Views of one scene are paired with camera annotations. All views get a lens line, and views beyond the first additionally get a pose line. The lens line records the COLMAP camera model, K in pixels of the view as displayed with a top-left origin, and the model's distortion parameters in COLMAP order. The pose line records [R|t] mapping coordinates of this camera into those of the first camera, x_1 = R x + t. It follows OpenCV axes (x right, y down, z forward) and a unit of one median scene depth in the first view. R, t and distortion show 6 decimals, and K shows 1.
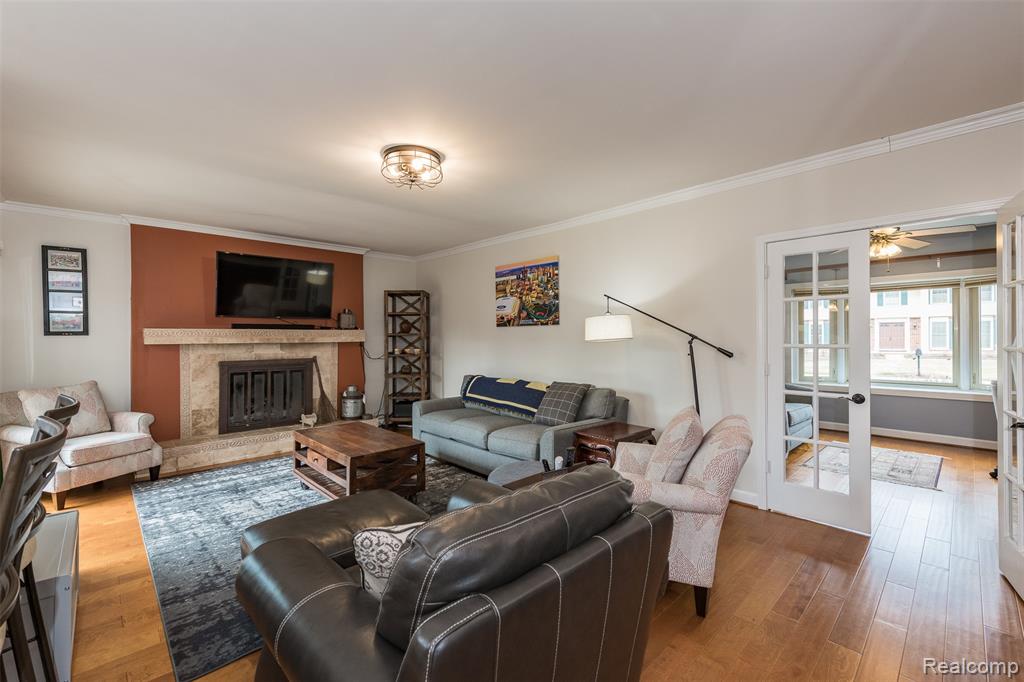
lens RADIAL K [[436.3, 0, 513.4], [0, 436.3, 335.8], [0, 0, 1]] dist [-0.001661, -0.000454]
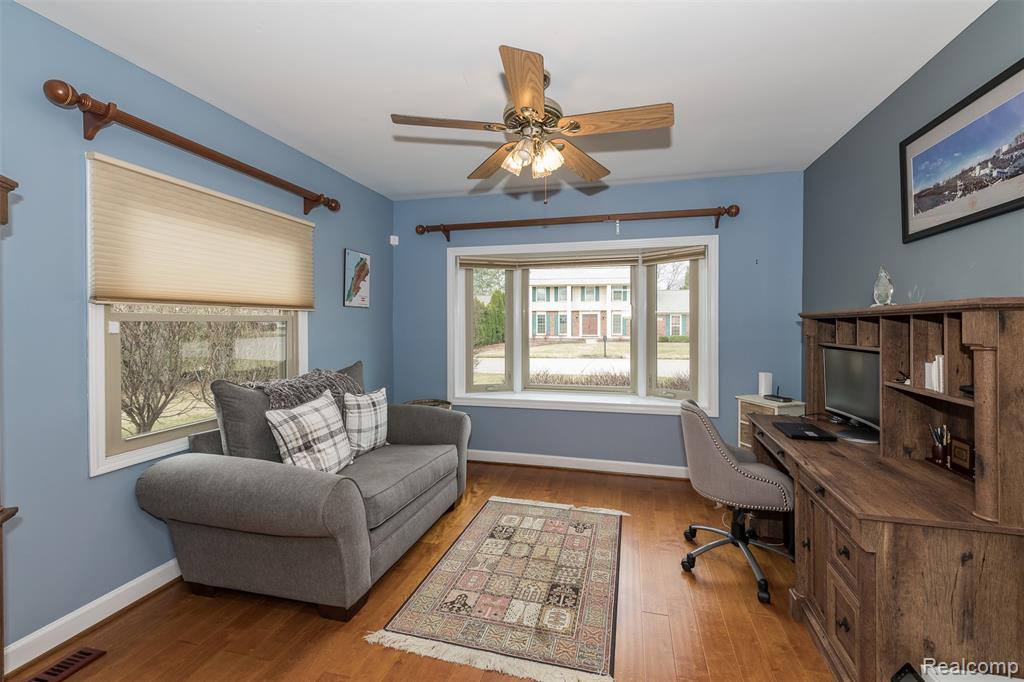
lens RADIAL K [[408.6, 0, 528.7], [0, 408.6, 324.1], [0, 0, 1]] dist [-0.000205, -0.000037]
pose [[0.846475, 0.004111, 0.532412, 0.542645], [-0.004382, 0.999990, -0.000755, -0.004895], [-0.532410, -0.001694, 0.846485, 0.556577]]
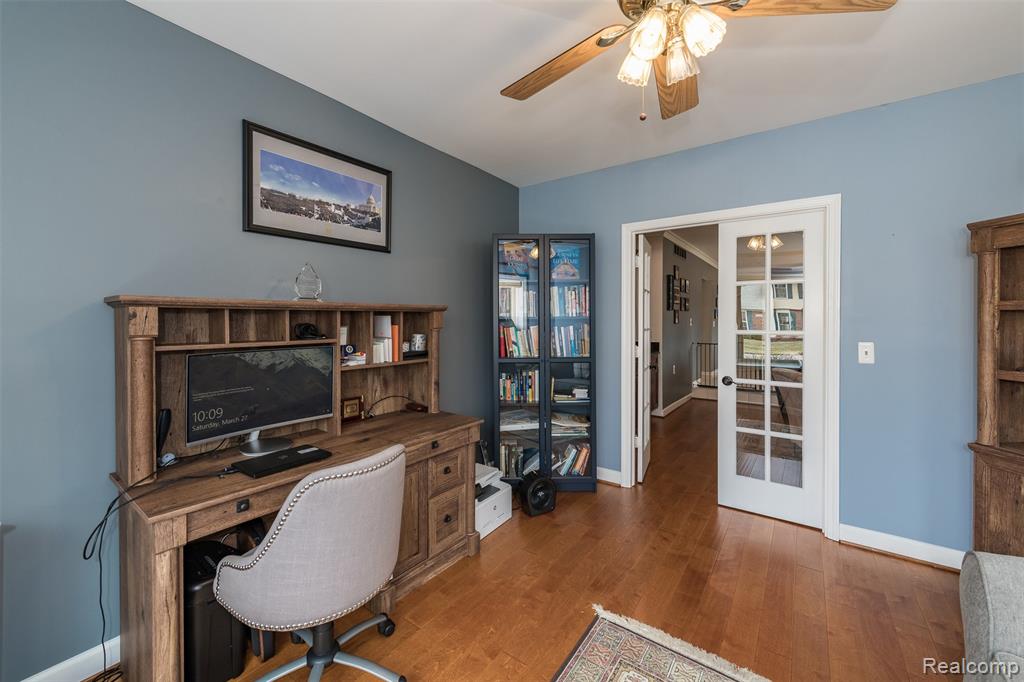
lens RADIAL K [[411.3, 0, 508.9], [0, 411.3, 341.6], [0, 0, 1]] dist [0.000118, -0.000106]
pose [[-0.984431, 0.014779, -0.175148, 0.931950], [0.005856, 0.998663, 0.051352, -0.003228], [0.175673, 0.049527, -0.983202, 1.169963]]
